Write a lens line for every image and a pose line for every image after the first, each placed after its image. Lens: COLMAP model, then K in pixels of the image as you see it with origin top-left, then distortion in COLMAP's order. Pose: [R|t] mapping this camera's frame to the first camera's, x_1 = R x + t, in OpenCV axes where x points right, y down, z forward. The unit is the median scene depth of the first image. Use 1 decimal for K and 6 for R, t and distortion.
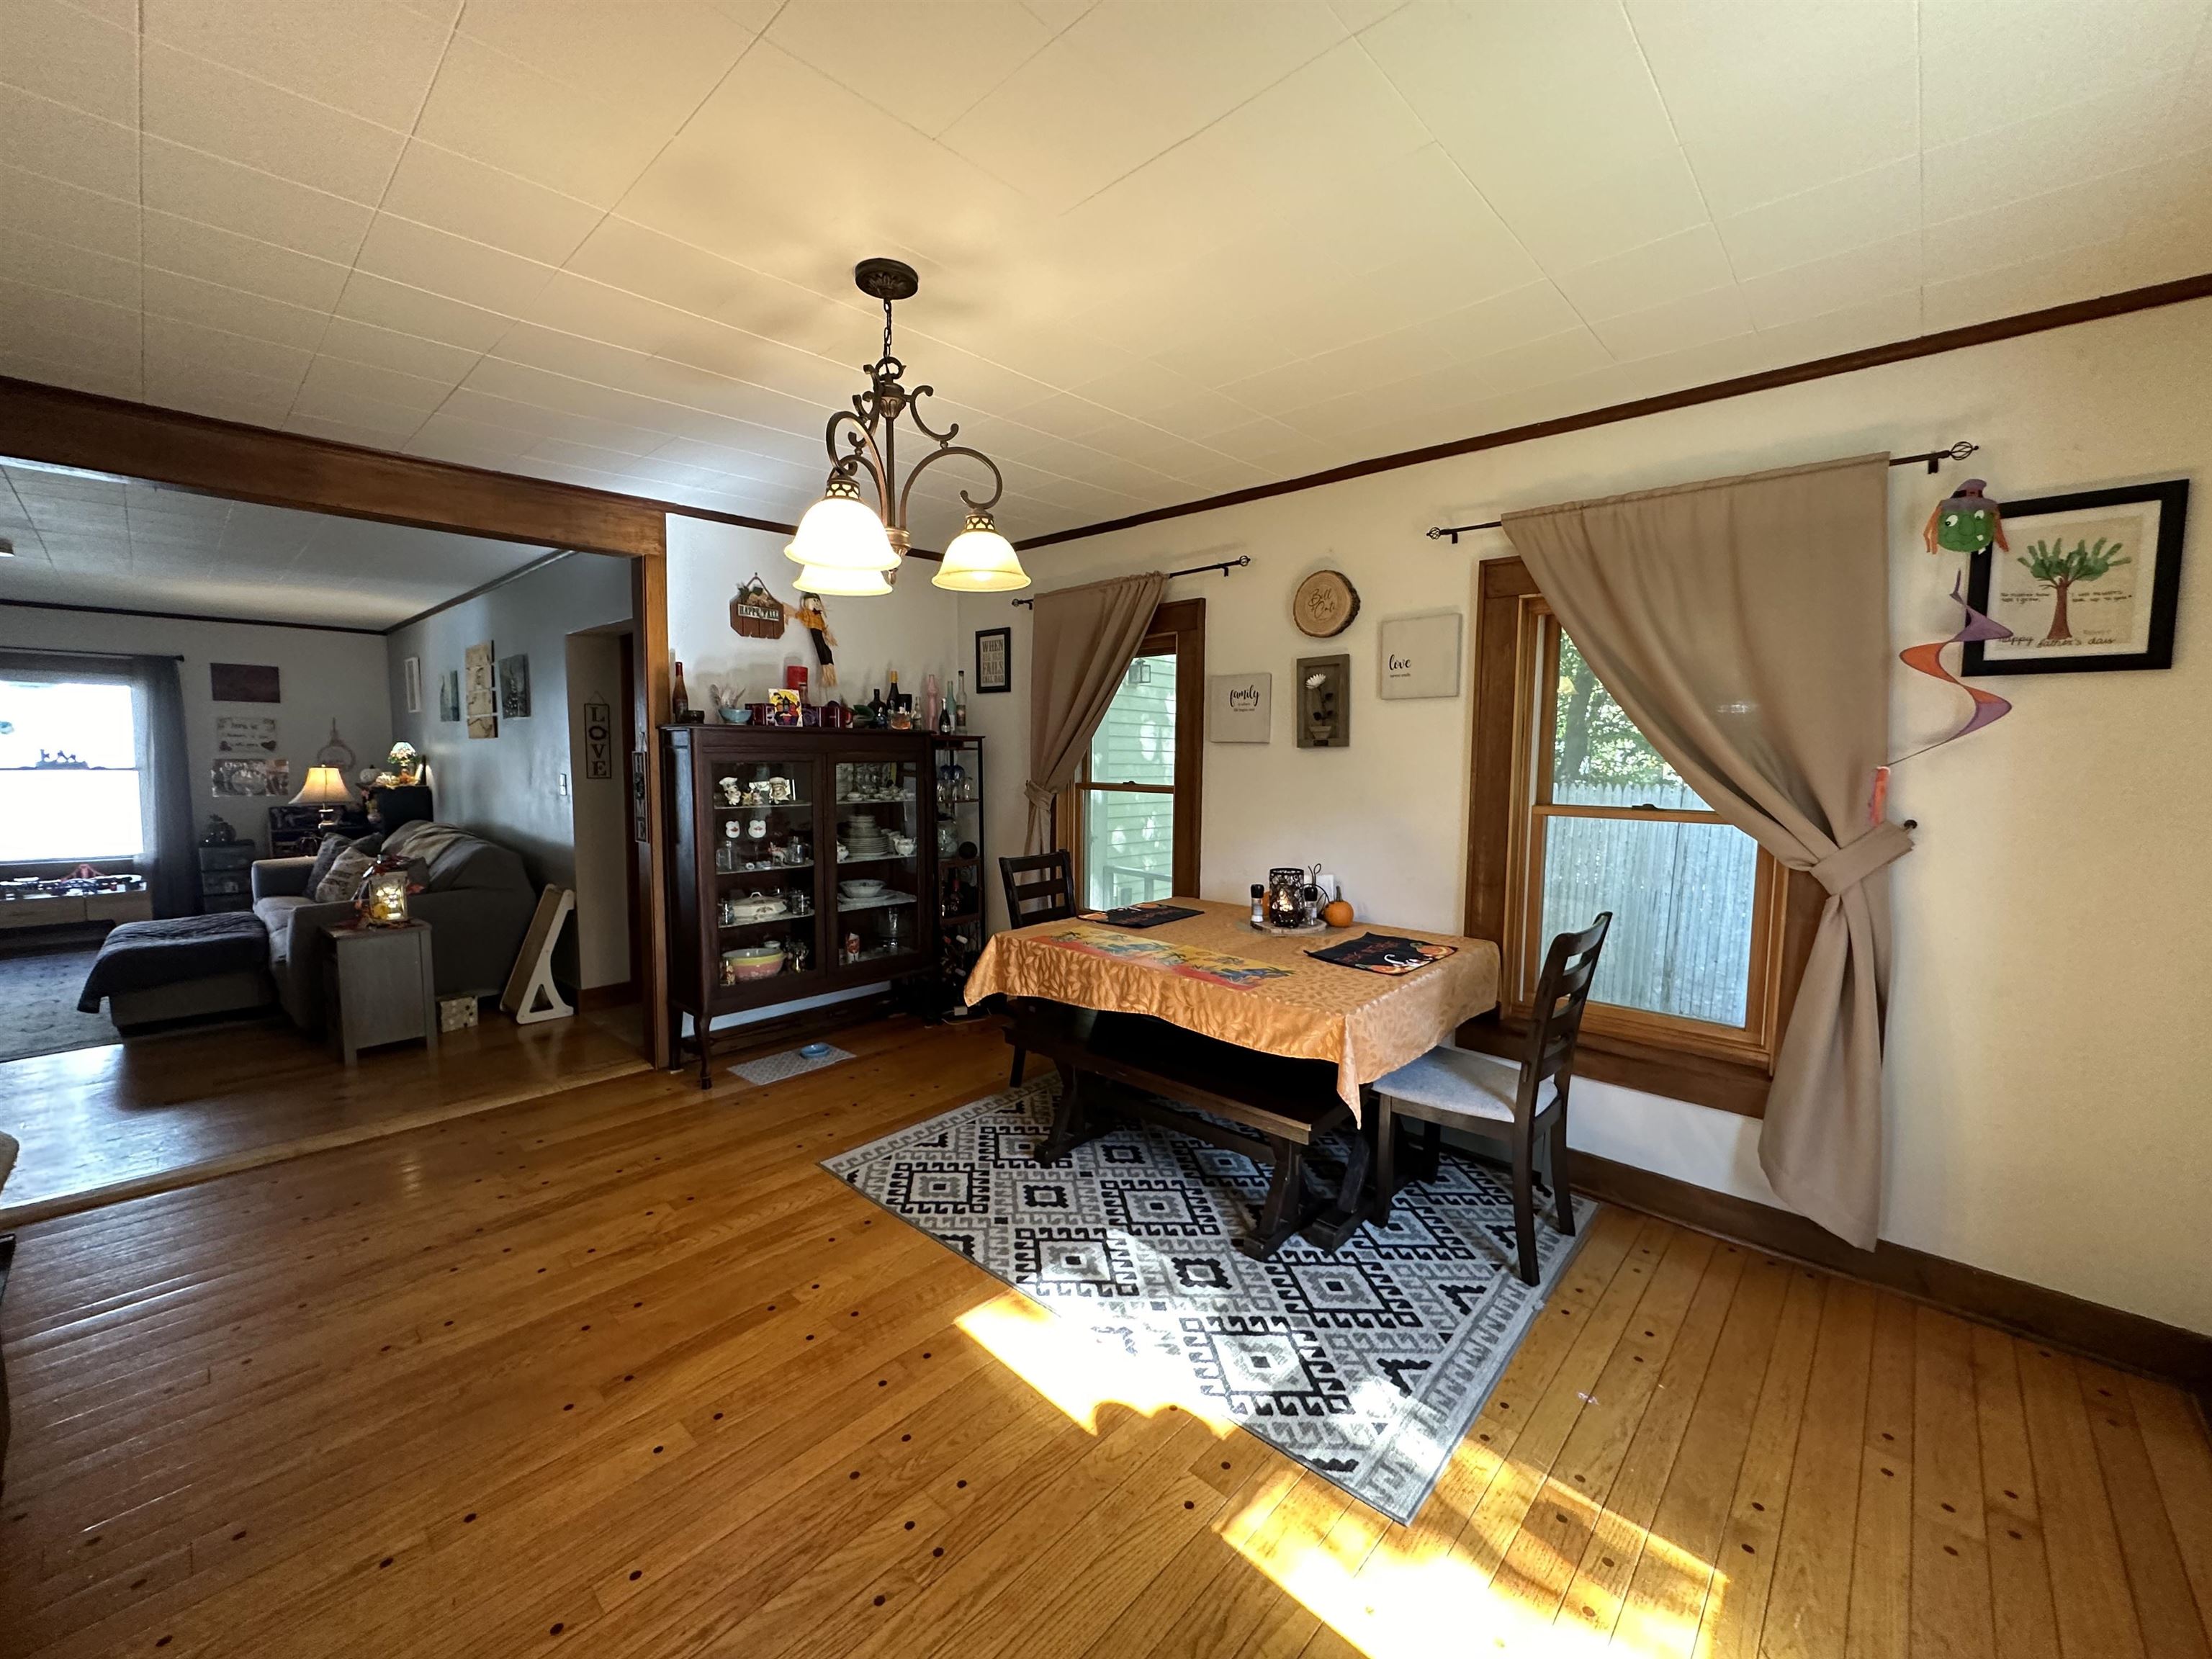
lens RADIAL K [[882.0, 0, 1104.0], [0, 882.0, 823.3], [0, 0, 1]] dist [-0.003946, 0.000370]
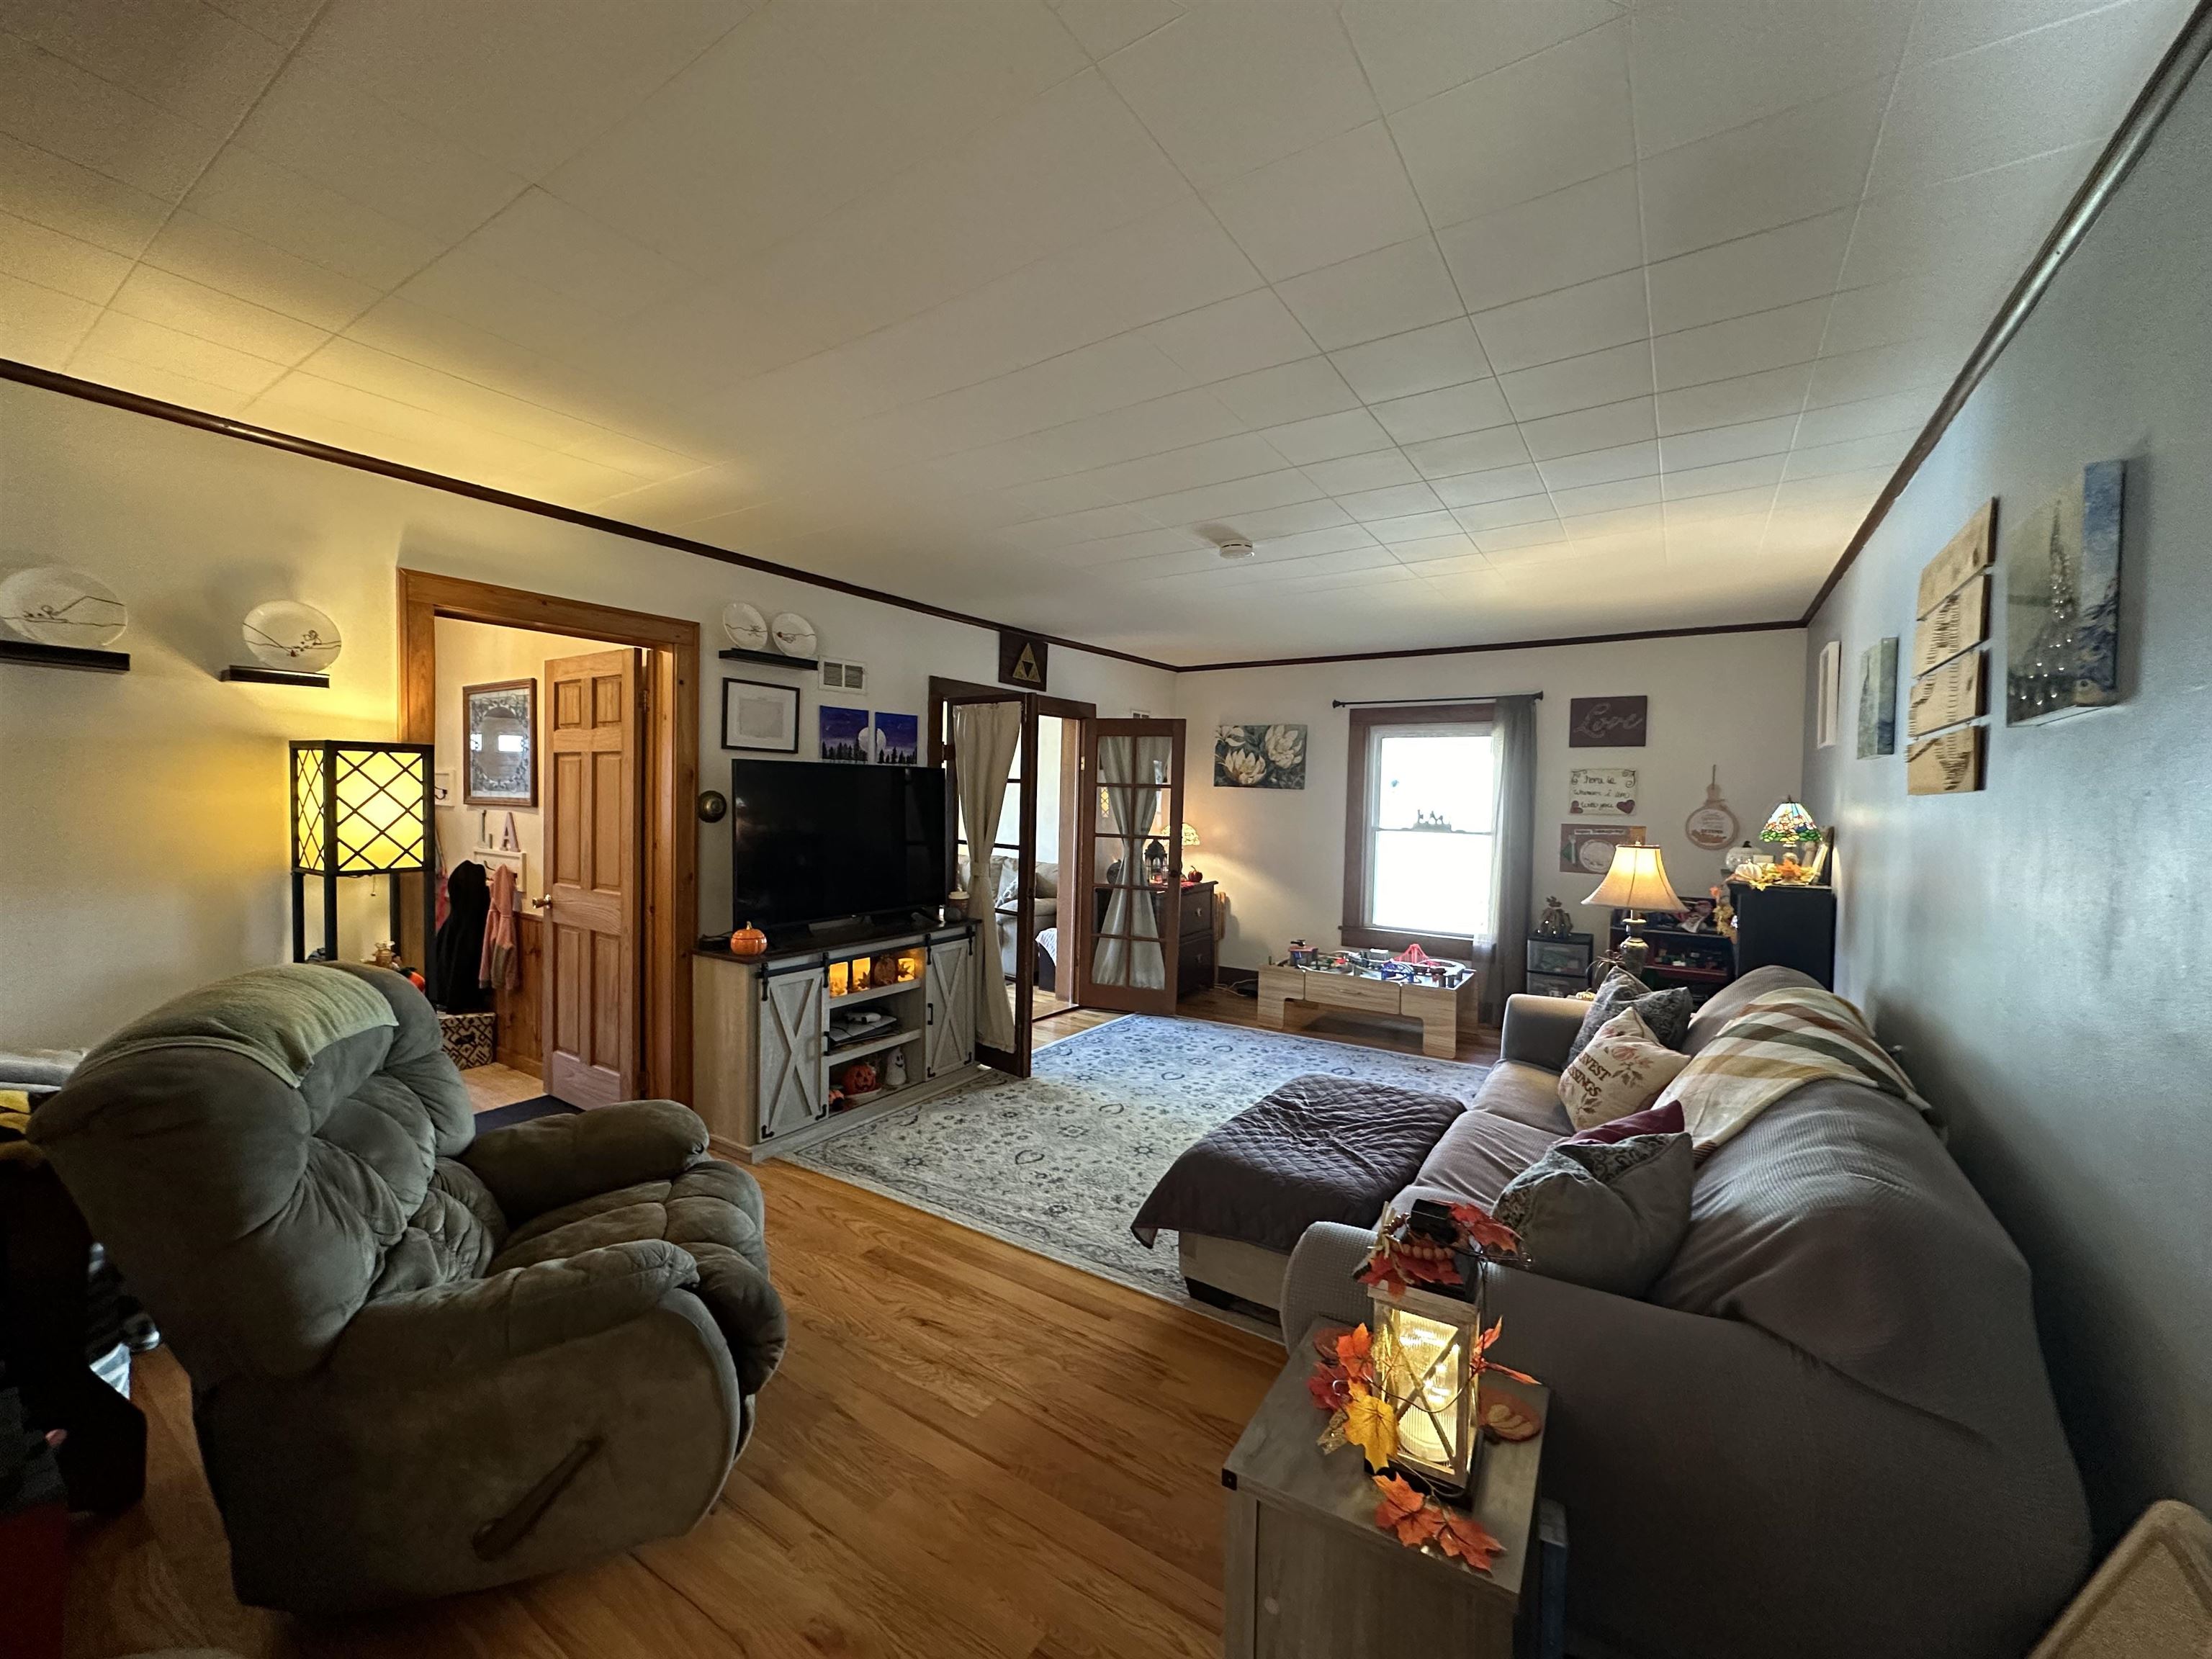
lens RADIAL K [[882.0, 0, 1104.0], [0, 882.0, 823.3], [0, 0, 1]] dist [-0.003946, 0.000370]
pose [[0.163379, 0.024825, -0.986251, -0.344788], [-0.090025, 0.995888, 0.010154, -0.048614], [0.982447, 0.087128, 0.164942, 0.513795]]
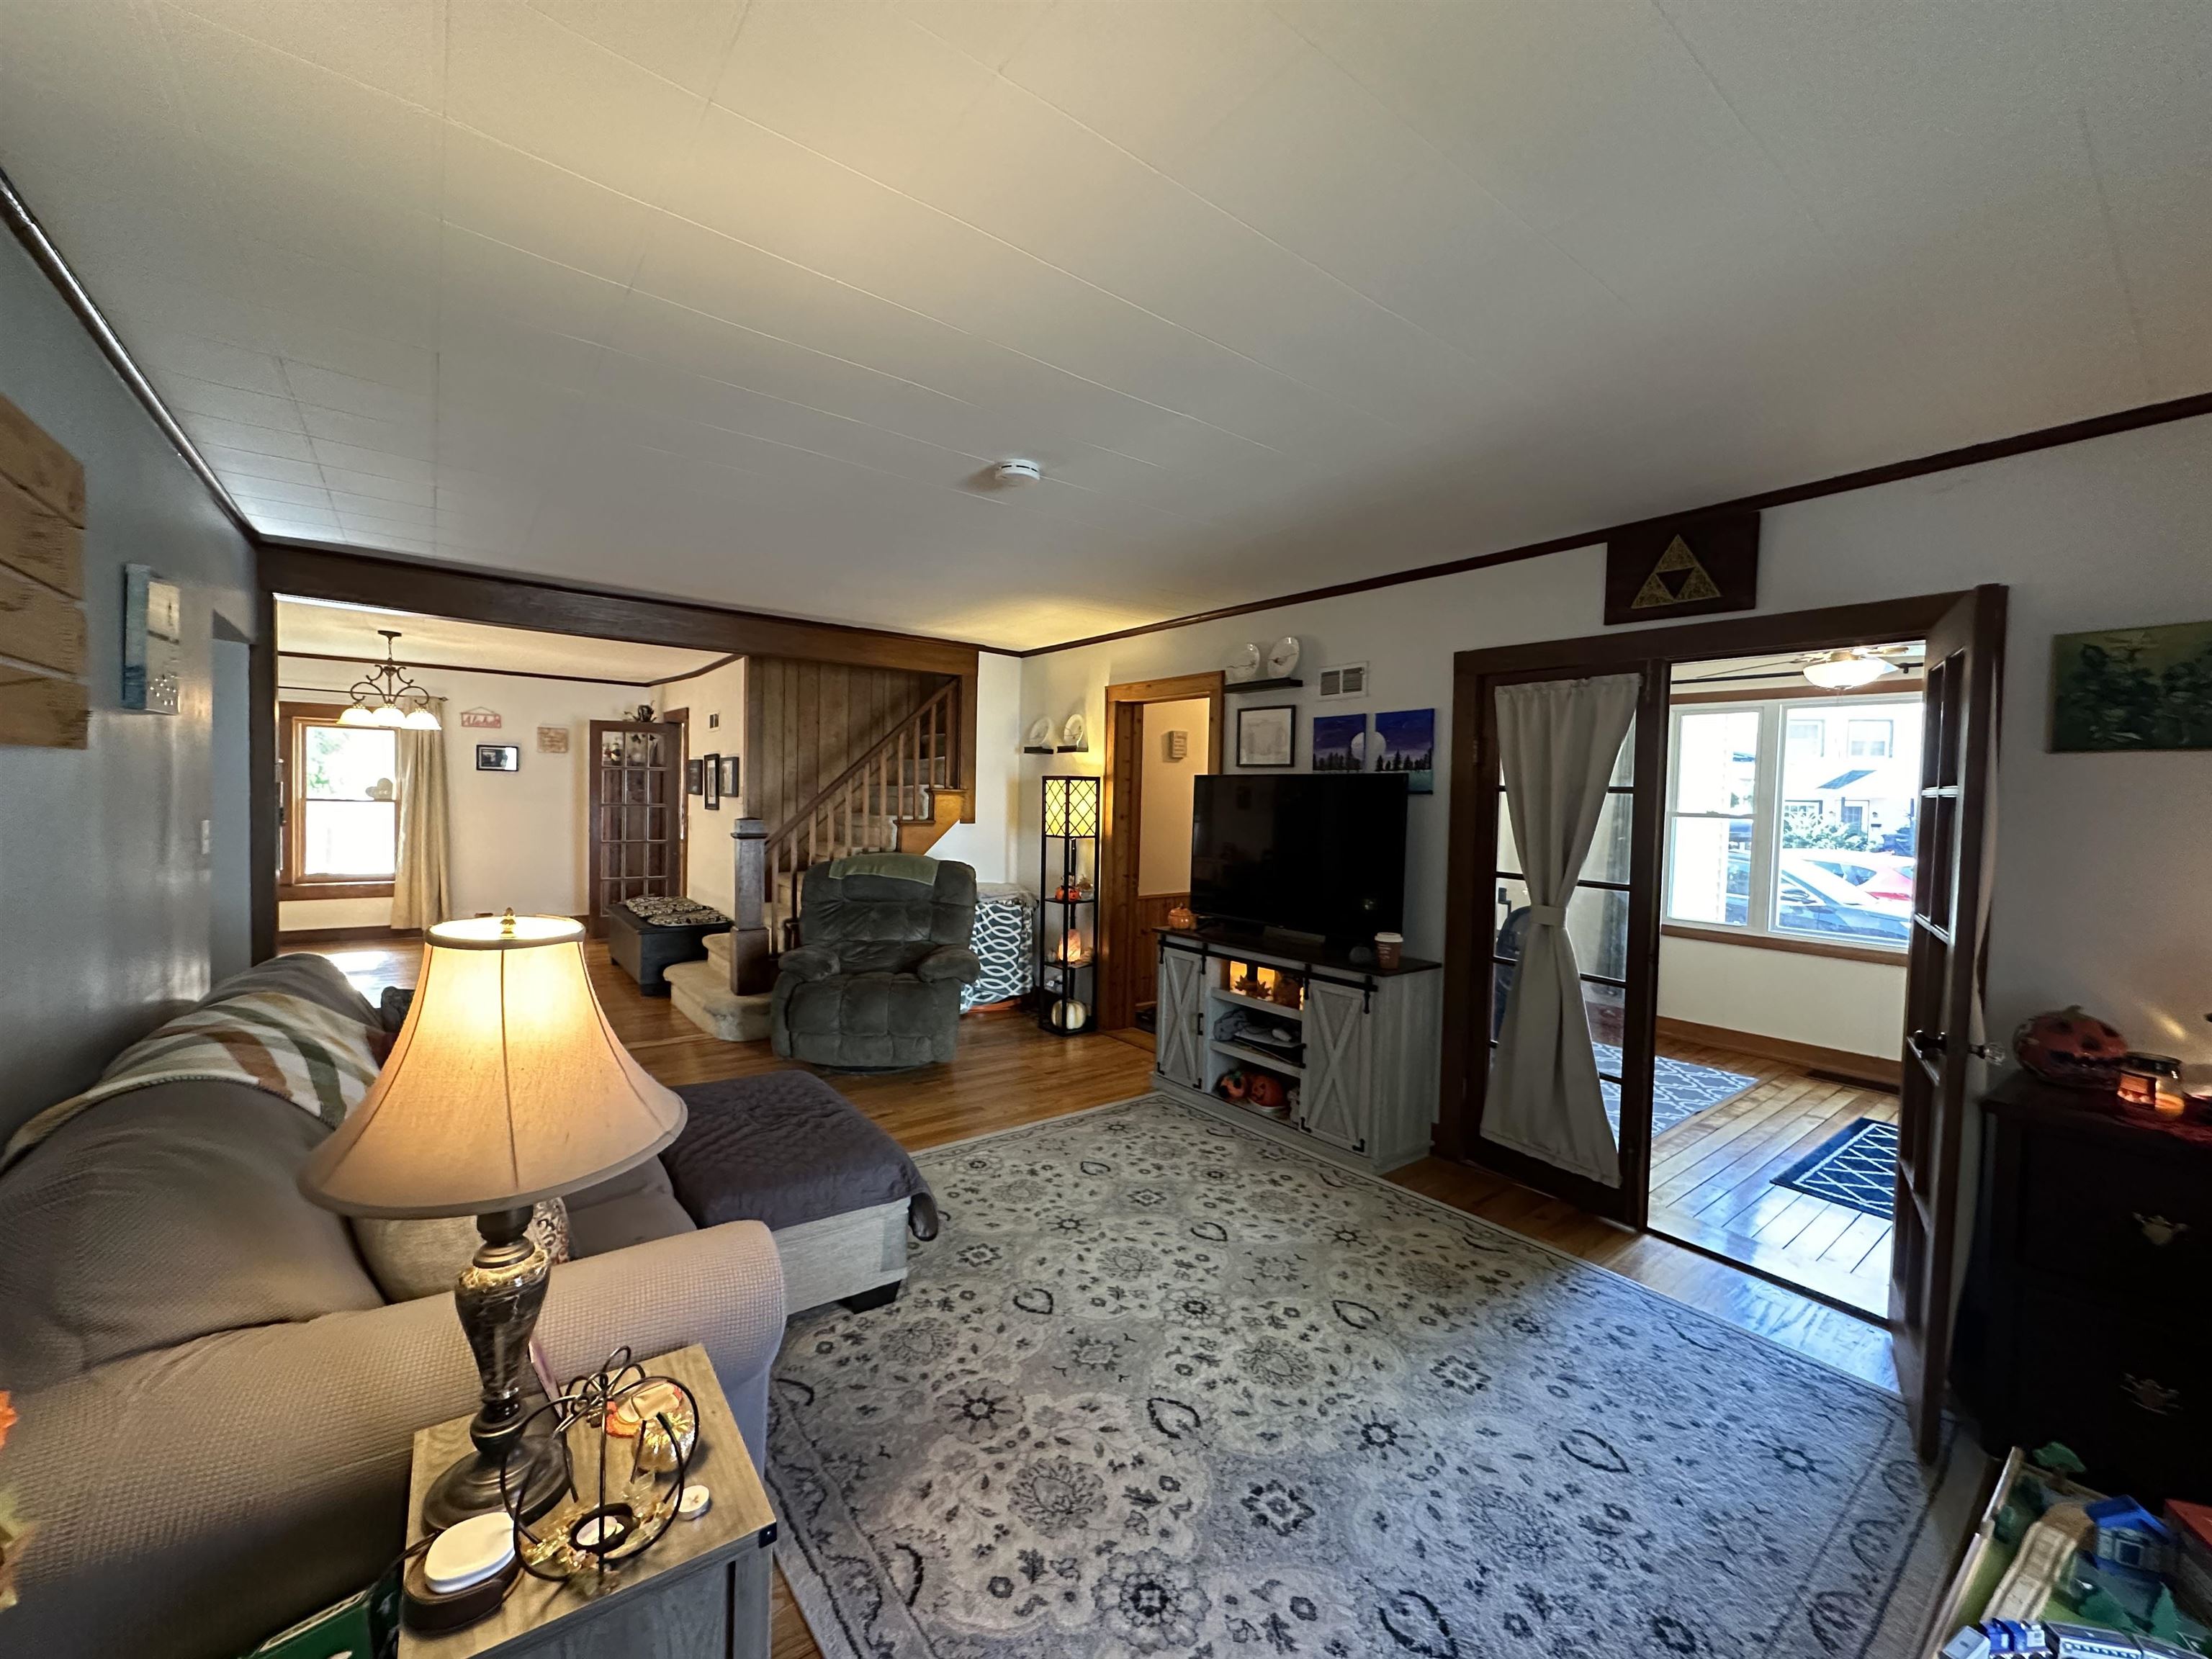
lens RADIAL K [[882.0, 0, 1104.0], [0, 882.0, 823.3], [0, 0, 1]] dist [-0.003946, 0.000370]
pose [[-0.984424, -0.042400, 0.170624, -0.936928], [-0.024201, 0.993926, 0.107357, -0.094607], [-0.174140, 0.101555, -0.979470, 1.042761]]
